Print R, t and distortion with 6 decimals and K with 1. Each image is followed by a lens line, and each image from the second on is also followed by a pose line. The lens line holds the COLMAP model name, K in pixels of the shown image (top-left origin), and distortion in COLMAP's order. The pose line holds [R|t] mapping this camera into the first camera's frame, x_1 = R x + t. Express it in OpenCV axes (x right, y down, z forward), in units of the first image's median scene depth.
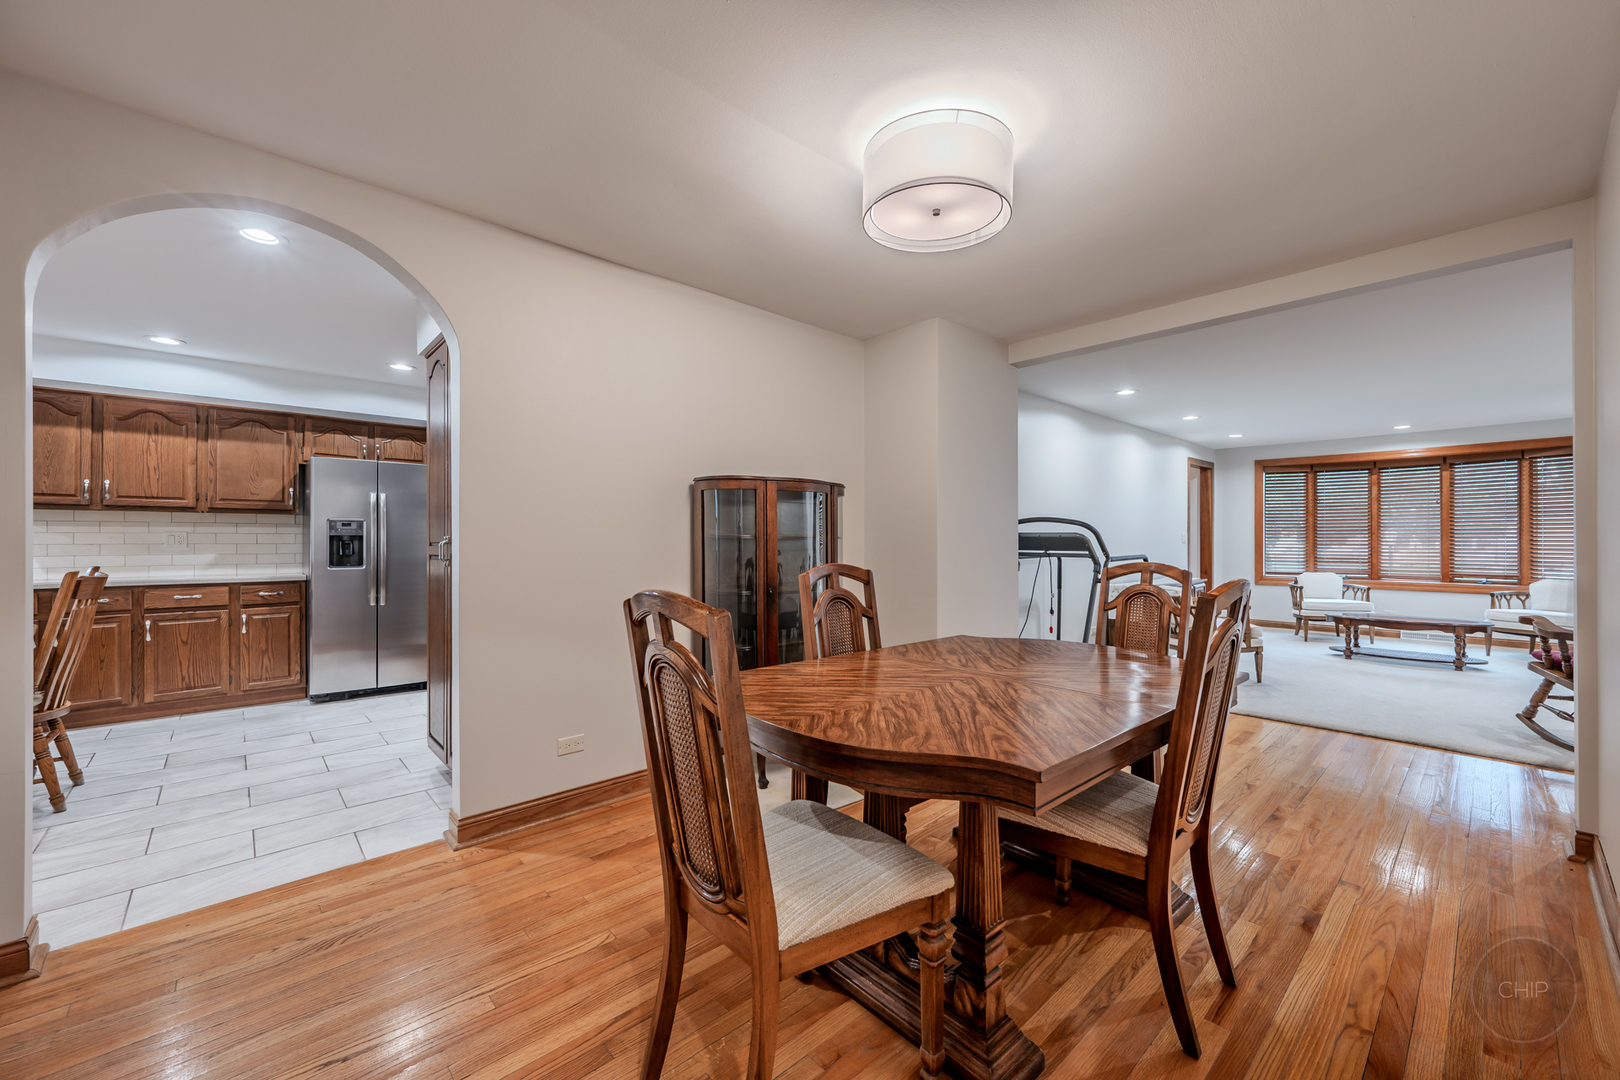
lens RADIAL K [[625.4, 0, 804.7], [0, 625.4, 539.5], [0, 0, 1]] dist [0.000425, 0.000097]
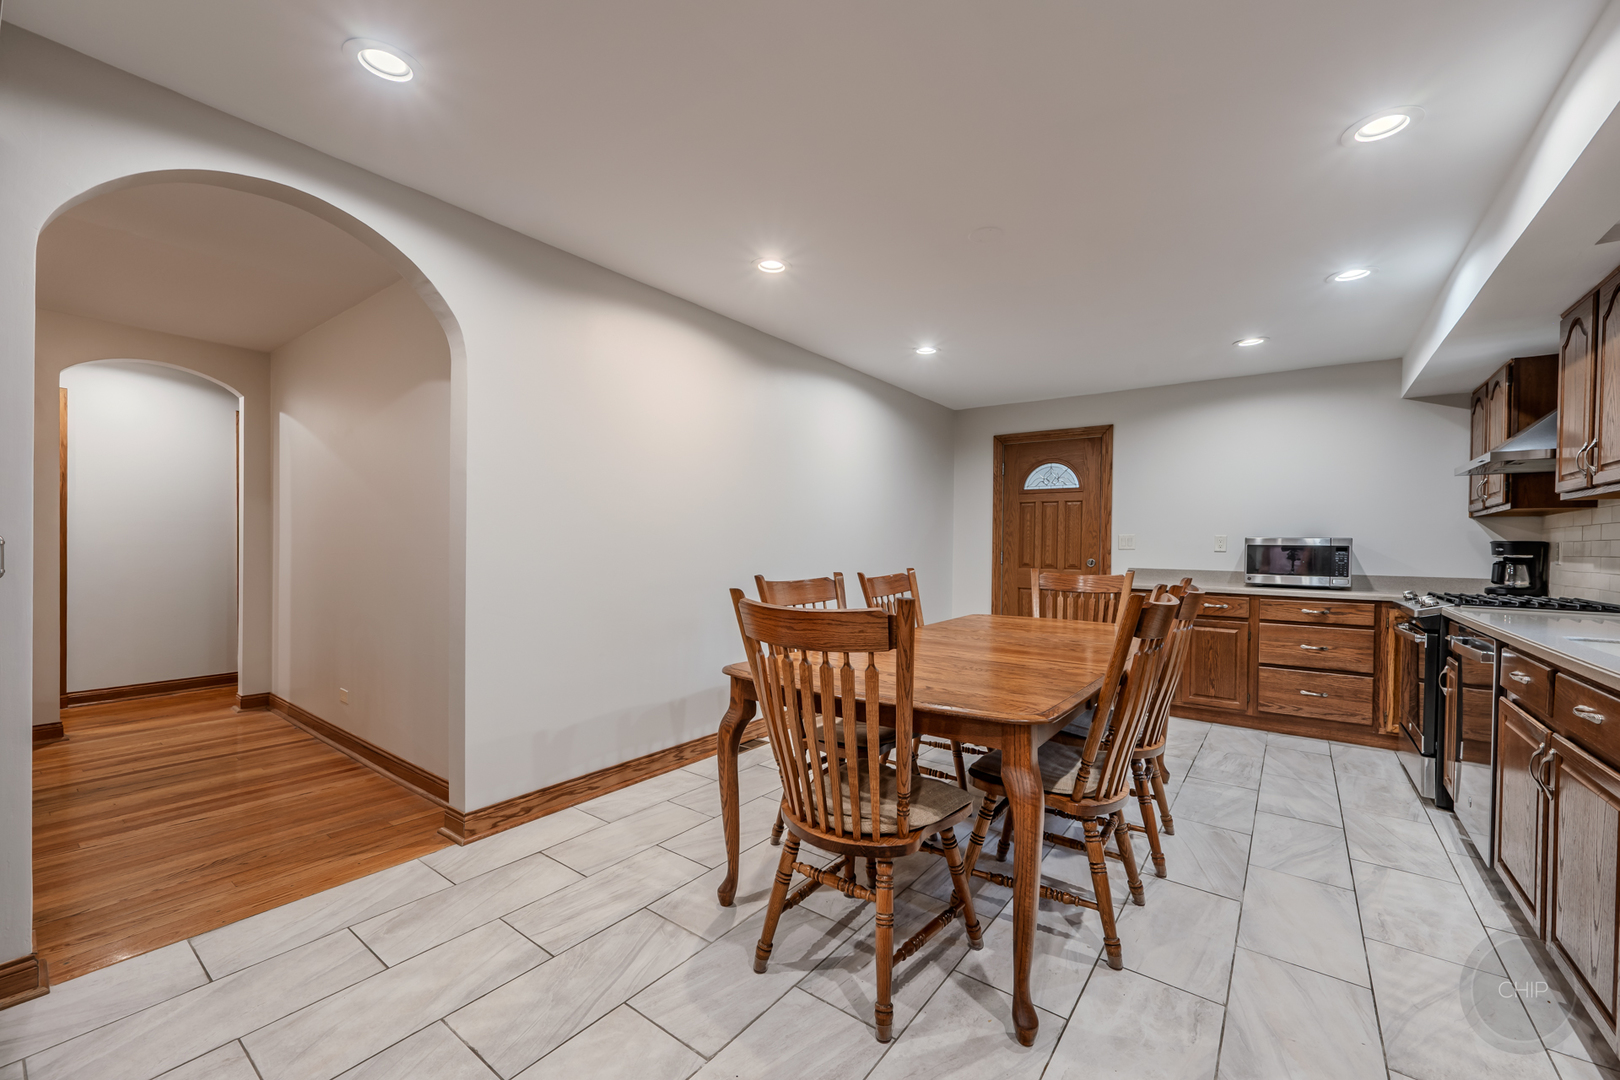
lens RADIAL K [[638.5, 0, 813.3], [0, 638.5, 545.2], [0, 0, 1]] dist [0.000261, 0.000177]
pose [[-0.982362, -0.010259, -0.186710, -0.684145], [-0.010871, 0.999938, 0.002257, 0.002857], [0.186675, 0.004247, -0.982413, 1.005221]]
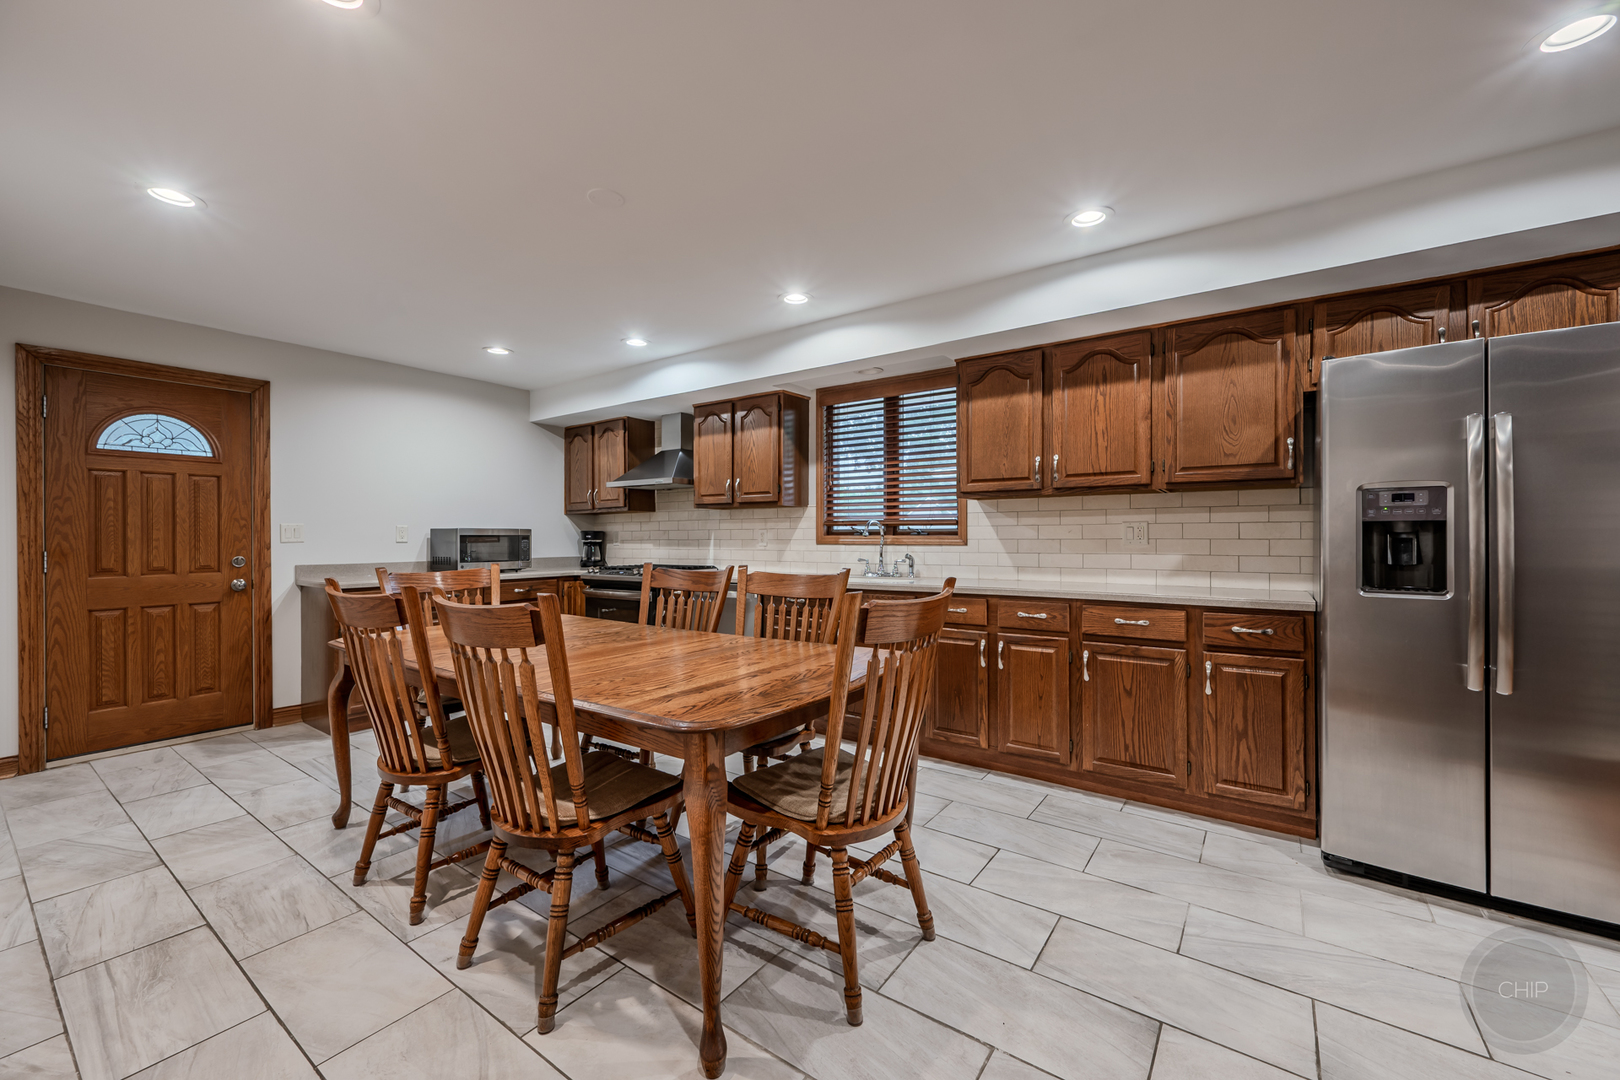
lens RADIAL K [[643.5, 0, 807.6], [0, 643.5, 536.5], [0, 0, 1]] dist [0.000361, 0.000075]
pose [[0.205002, -0.000039, -0.978762, -0.390923], [0.005437, 0.999985, 0.001099, 0.001437], [0.978746, -0.005547, 0.204999, 0.517596]]
